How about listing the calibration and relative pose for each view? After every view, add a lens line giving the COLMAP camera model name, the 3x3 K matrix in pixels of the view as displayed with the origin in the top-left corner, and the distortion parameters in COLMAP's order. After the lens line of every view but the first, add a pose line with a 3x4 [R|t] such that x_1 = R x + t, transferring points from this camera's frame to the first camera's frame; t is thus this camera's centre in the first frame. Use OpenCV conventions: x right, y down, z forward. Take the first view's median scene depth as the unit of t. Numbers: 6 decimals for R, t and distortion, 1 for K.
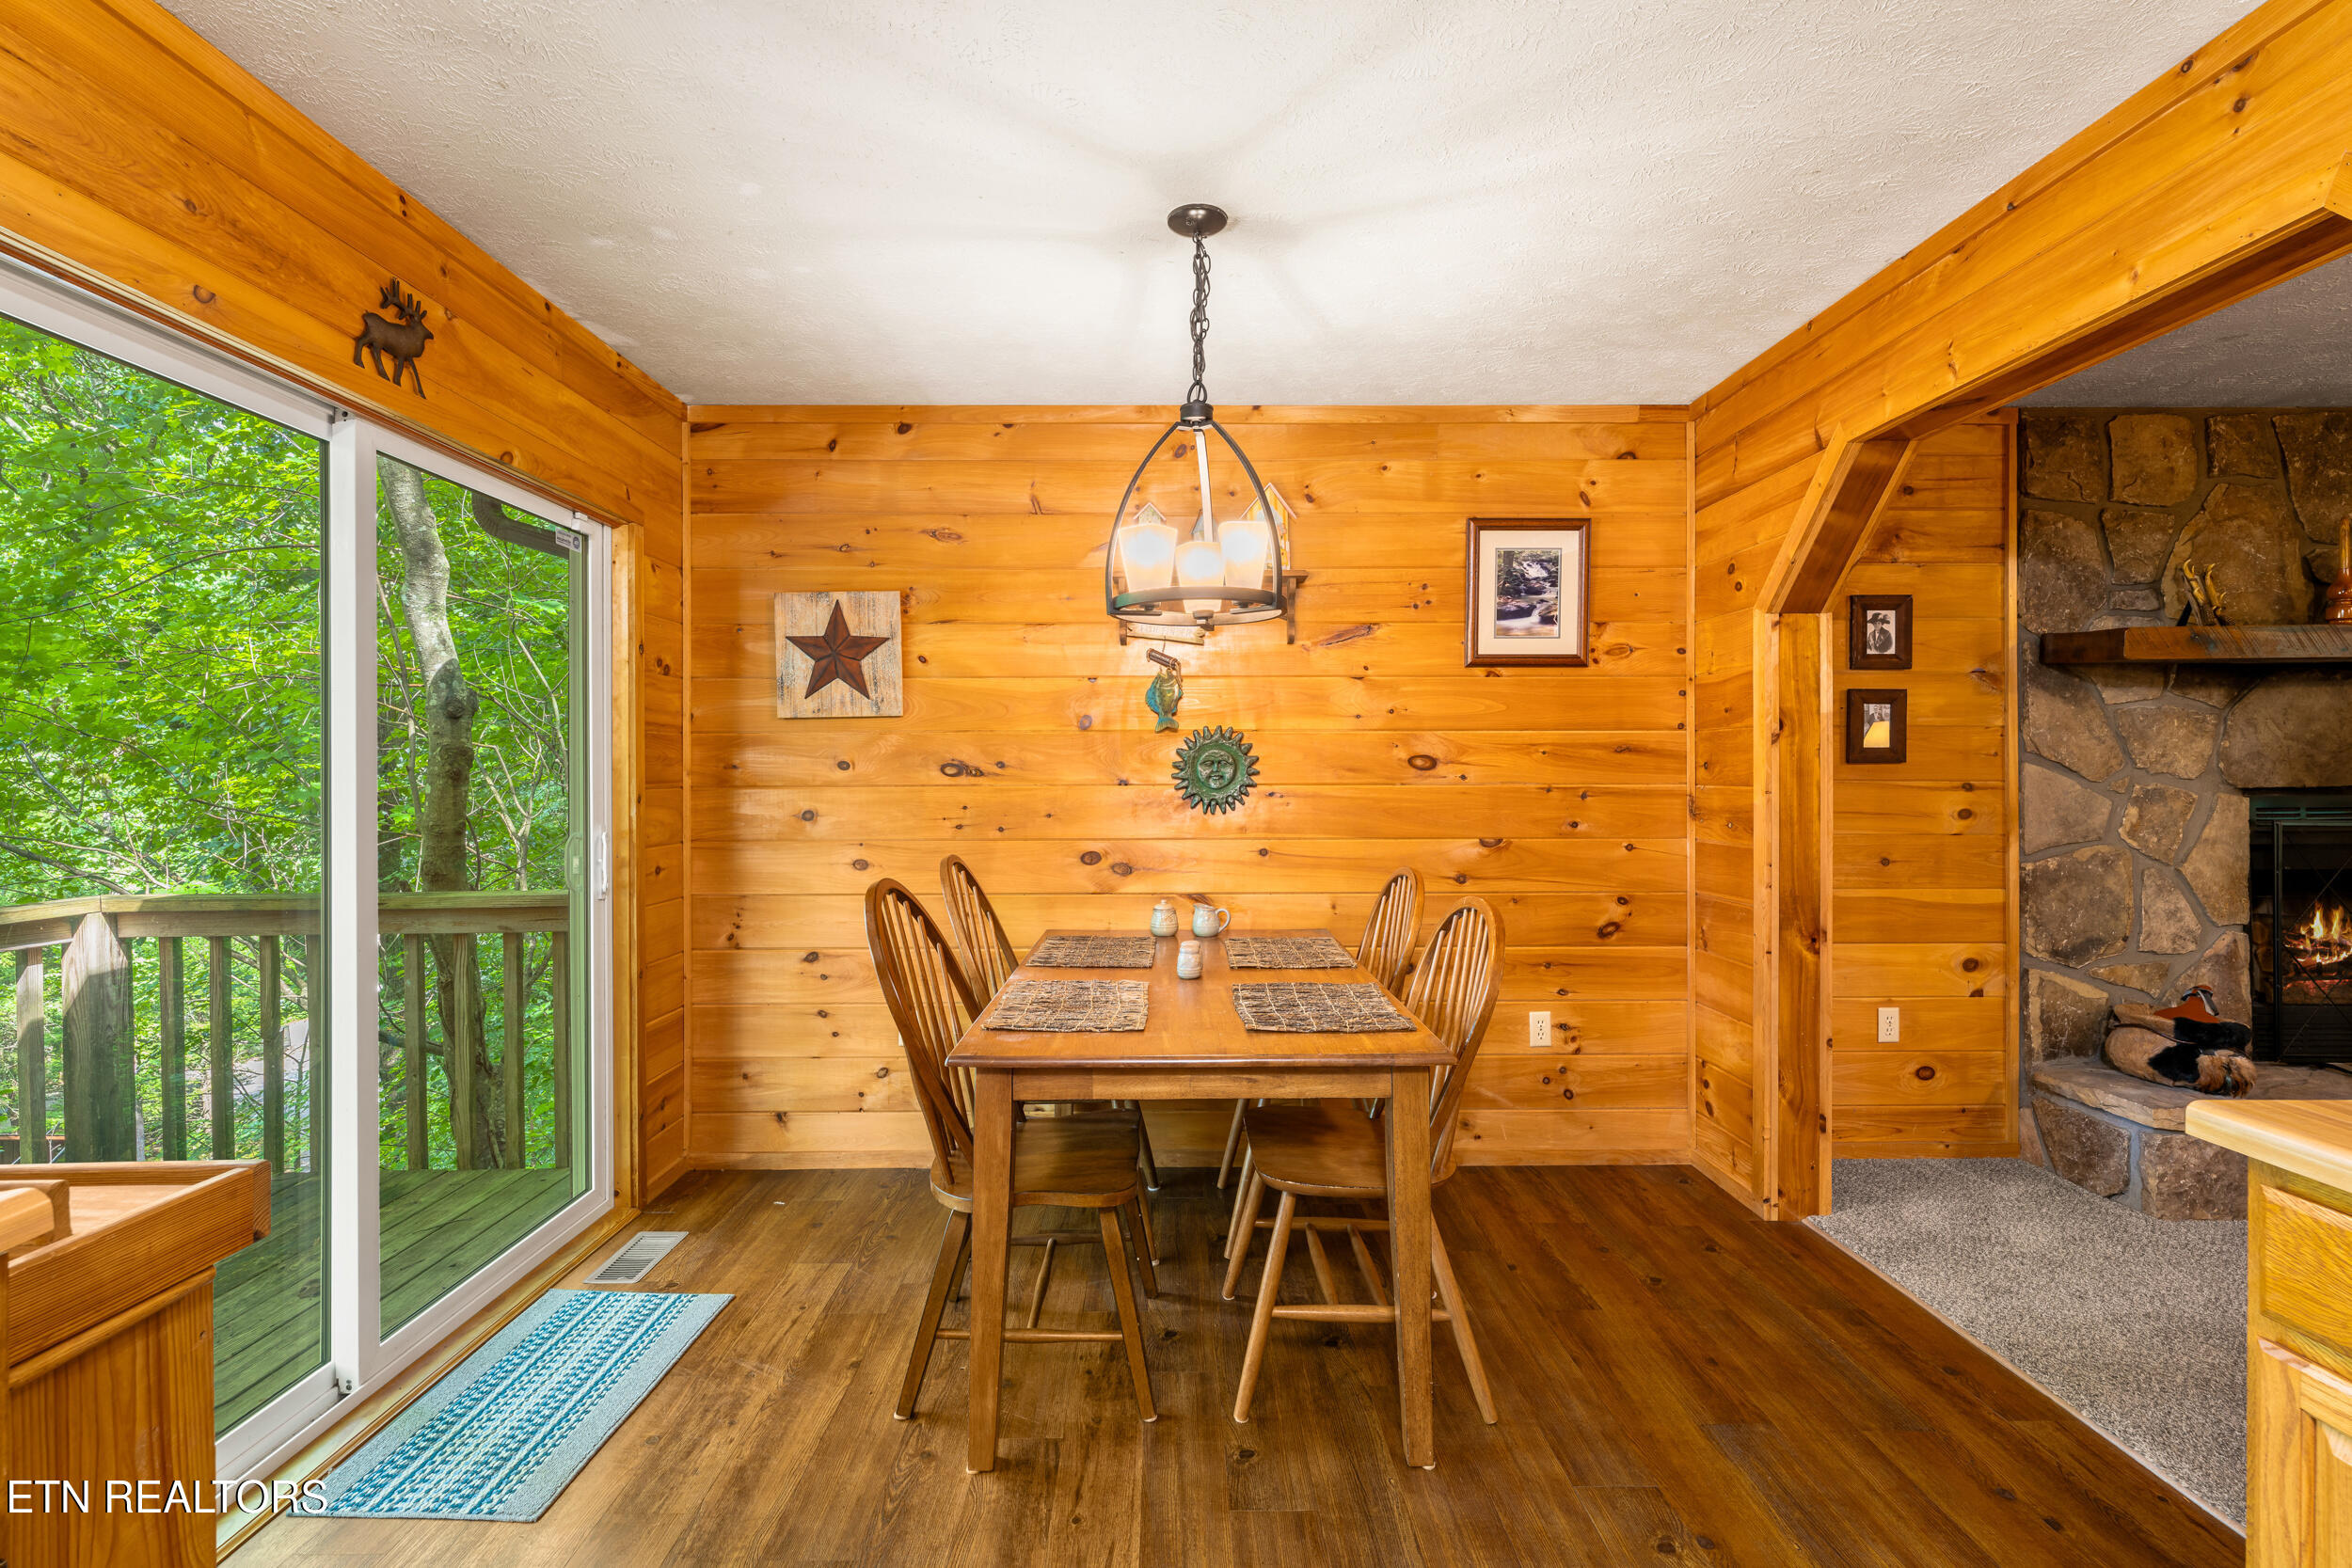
lens RADIAL K [[1052.2, 0, 1172.9], [0, 1052.2, 762.3], [0, 0, 1]] dist [0.003480, -0.001419]
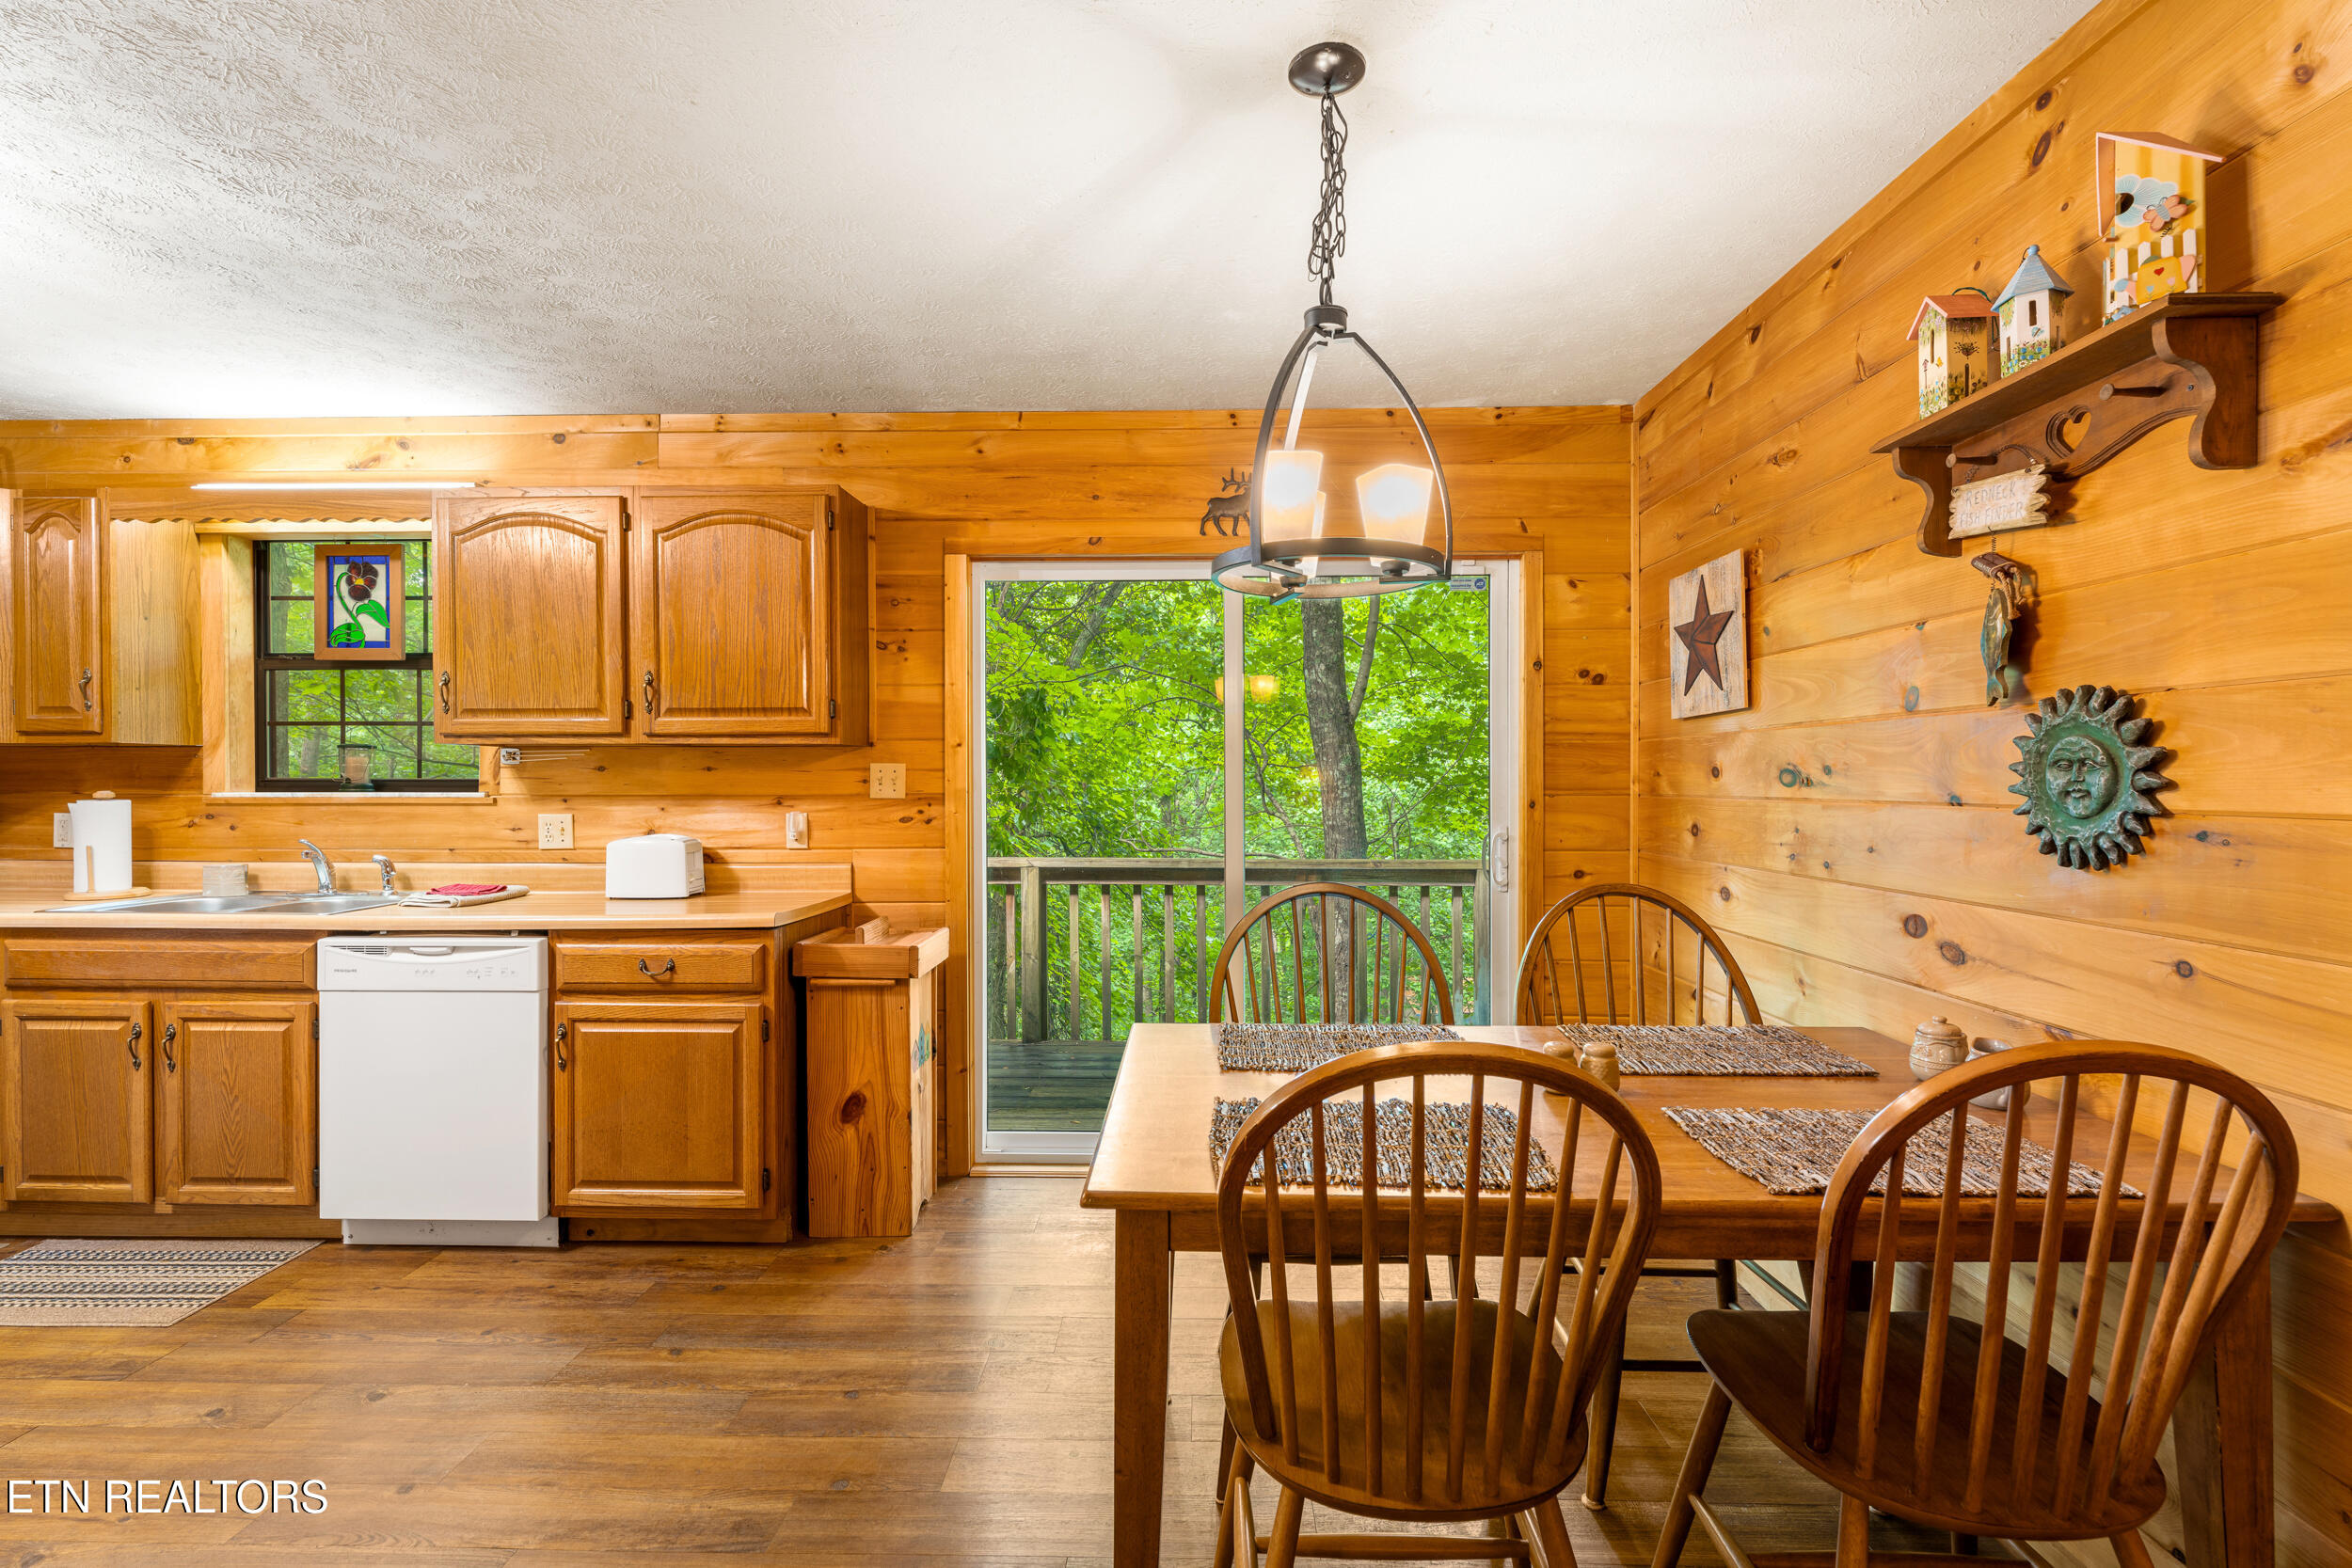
lens RADIAL K [[1052.2, 0, 1168.1], [0, 1052.2, 795.5], [0, 0, 1]] dist [0.003480, -0.001419]
pose [[-0.032587, 0.017257, -0.999320, 0.535507], [0.007896, 0.999824, 0.017008, 0.003473], [0.999438, -0.007336, -0.032717, 0.597757]]
